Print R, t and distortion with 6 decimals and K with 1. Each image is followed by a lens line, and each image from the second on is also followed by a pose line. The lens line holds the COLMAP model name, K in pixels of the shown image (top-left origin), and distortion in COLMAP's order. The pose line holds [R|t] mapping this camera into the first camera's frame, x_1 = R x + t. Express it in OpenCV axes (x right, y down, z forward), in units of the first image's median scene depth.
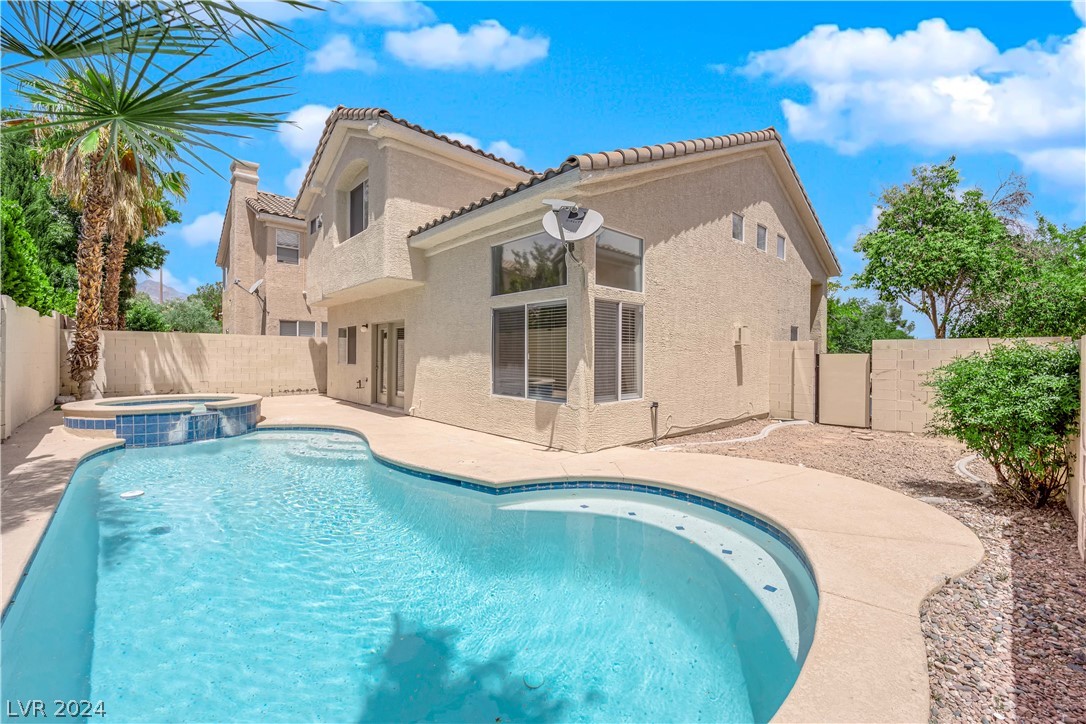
lens RADIAL K [[437.5, 0, 544.4], [0, 437.5, 359.4], [0, 0, 1]] dist [-0.012275, -0.001507]
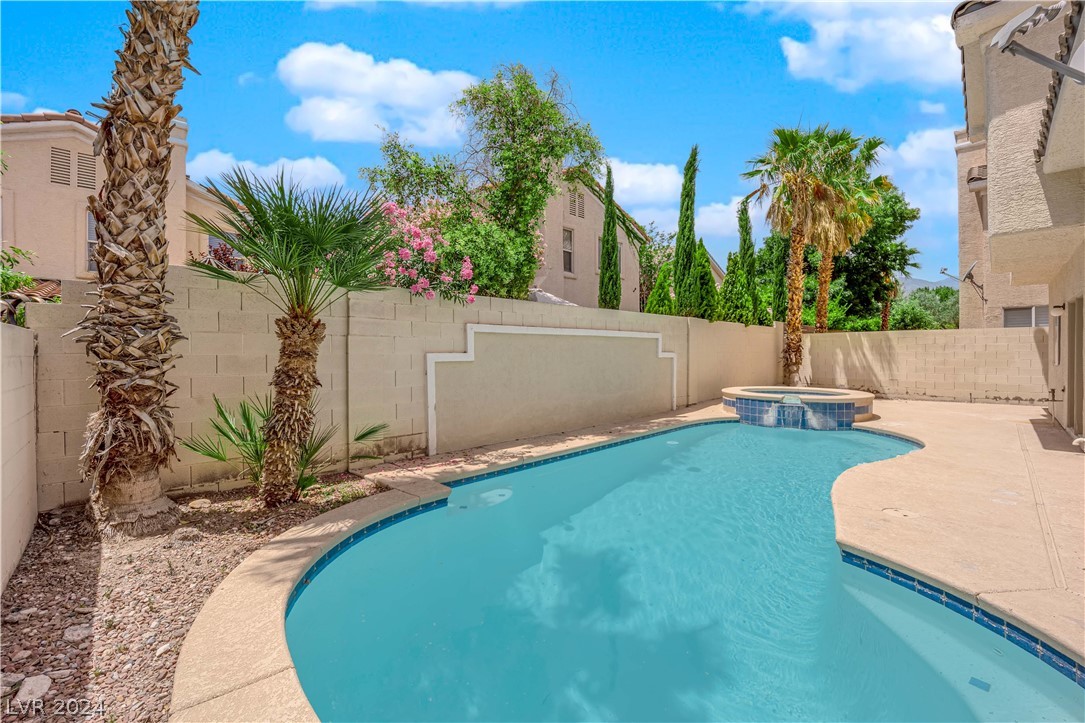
lens RADIAL K [[437.1, 0, 537.8], [0, 437.1, 353.5], [0, 0, 1]] dist [-0.012275, -0.001507]
pose [[-0.004430, -0.006001, -0.999972, 0.261079], [-0.004725, 0.999971, -0.005980, 0.001571], [0.999979, 0.004698, -0.004458, 0.254225]]
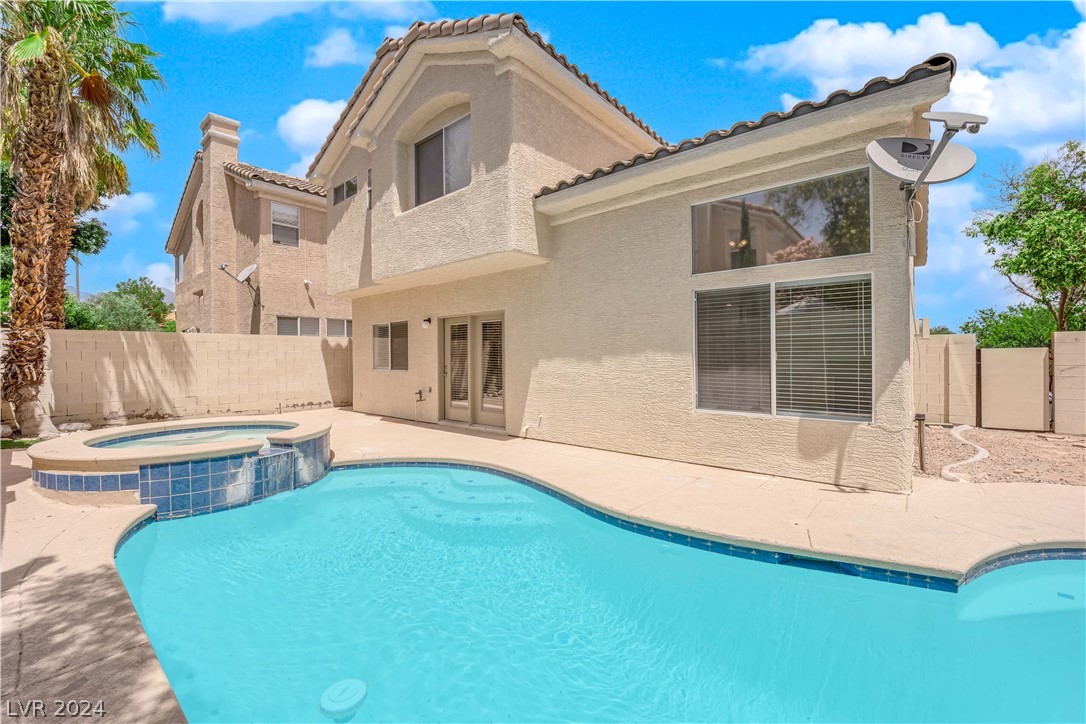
lens RADIAL K [[437.5, 0, 540.2], [0, 437.5, 359.8], [0, 0, 1]] dist [-0.012275, -0.001507]
pose [[0.992916, -0.016170, 0.117714, -0.346360], [0.016142, 0.999869, 0.001193, -0.005229], [-0.117718, 0.000715, 0.993047, 0.233055]]
